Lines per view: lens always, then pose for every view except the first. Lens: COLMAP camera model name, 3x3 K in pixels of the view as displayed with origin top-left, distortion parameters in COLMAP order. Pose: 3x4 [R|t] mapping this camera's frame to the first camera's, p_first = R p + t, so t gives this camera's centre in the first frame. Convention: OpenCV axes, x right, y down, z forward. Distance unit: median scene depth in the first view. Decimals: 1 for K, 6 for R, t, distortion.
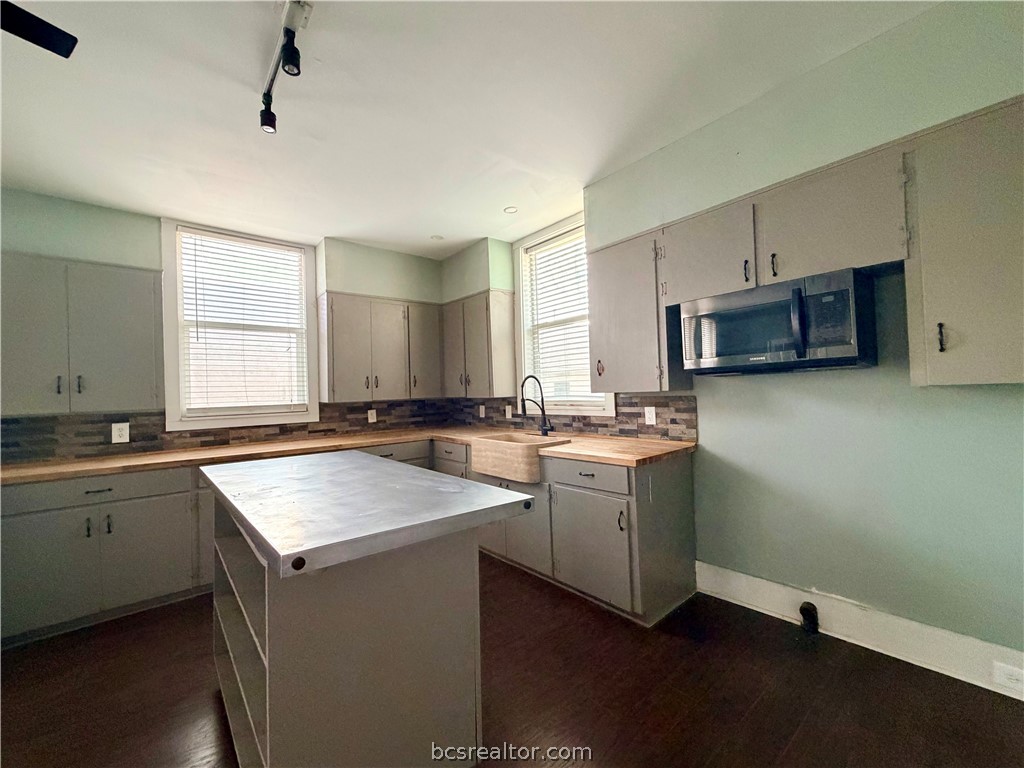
lens RADIAL K [[409.8, 0, 509.5], [0, 409.8, 384.9], [0, 0, 1]] dist [0.000118, -0.000323]
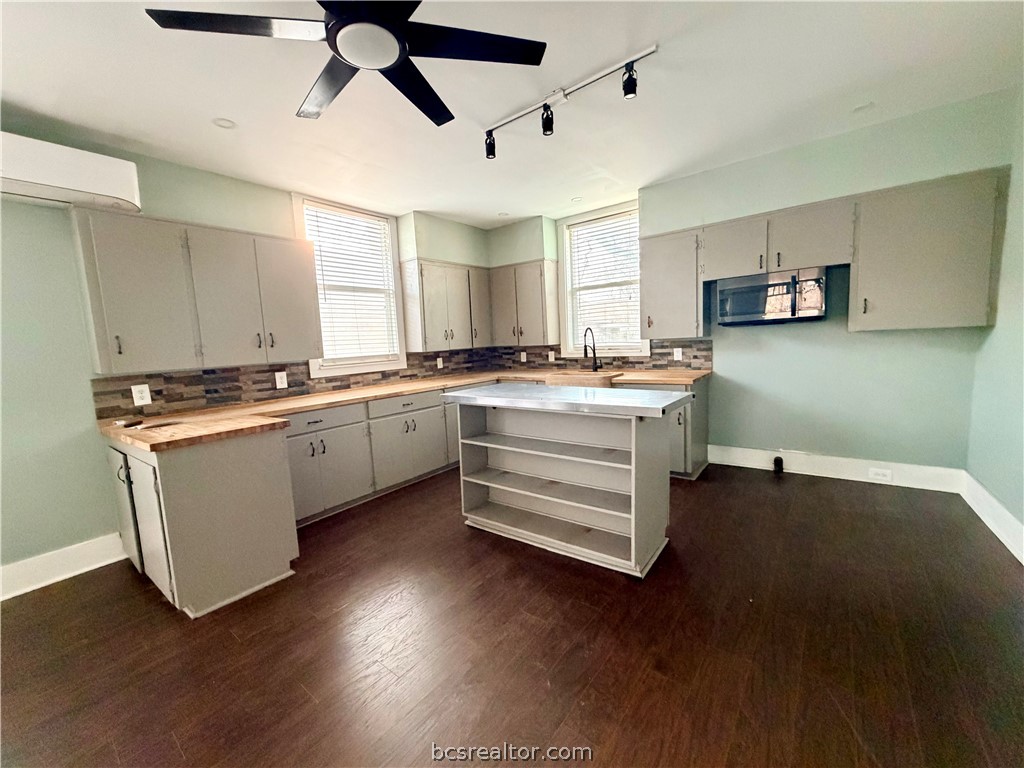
lens RADIAL K [[409.8, 0, 509.7], [0, 409.8, 384.8], [0, 0, 1]] dist [0.000118, -0.000323]
pose [[0.977336, -0.041446, 0.207597, -0.499112], [0.016394, 0.992521, 0.120971, -0.003575], [-0.211058, -0.114826, 0.970706, -0.284001]]
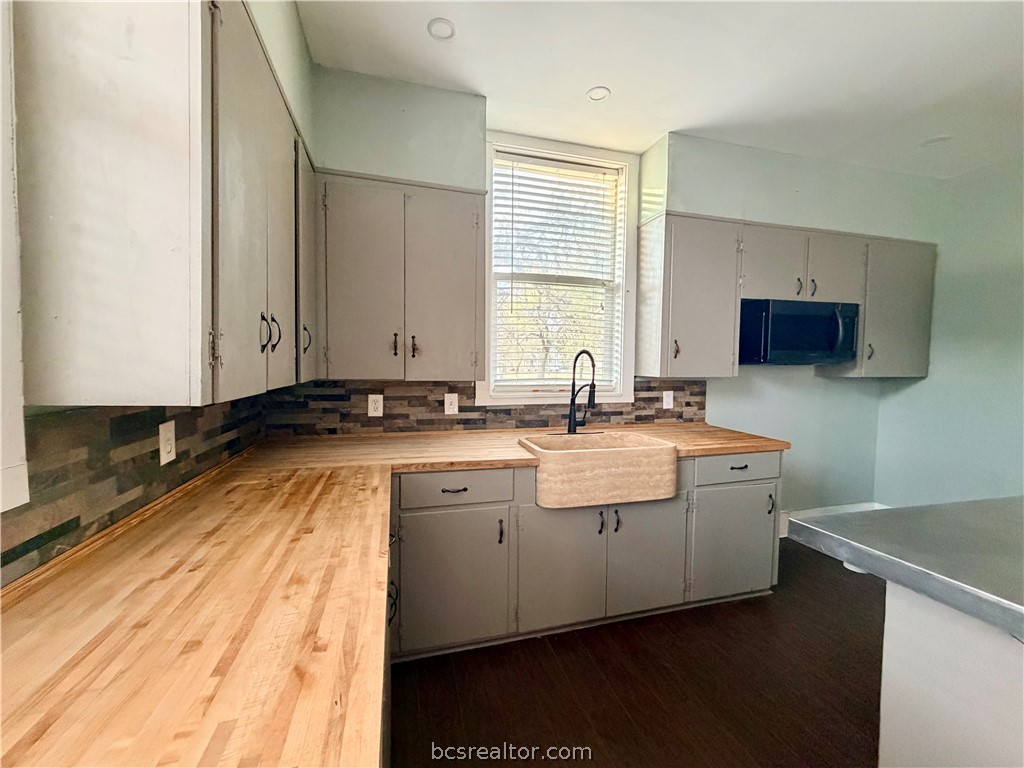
lens RADIAL K [[409.8, 0, 512.7], [0, 409.8, 383.9], [0, 0, 1]] dist [0.000118, -0.000323]
pose [[0.411229, -0.009920, 0.911478, -0.650203], [-0.038077, 0.998881, 0.028050, 0.019712], [-0.910737, -0.046241, 0.410391, 0.834521]]
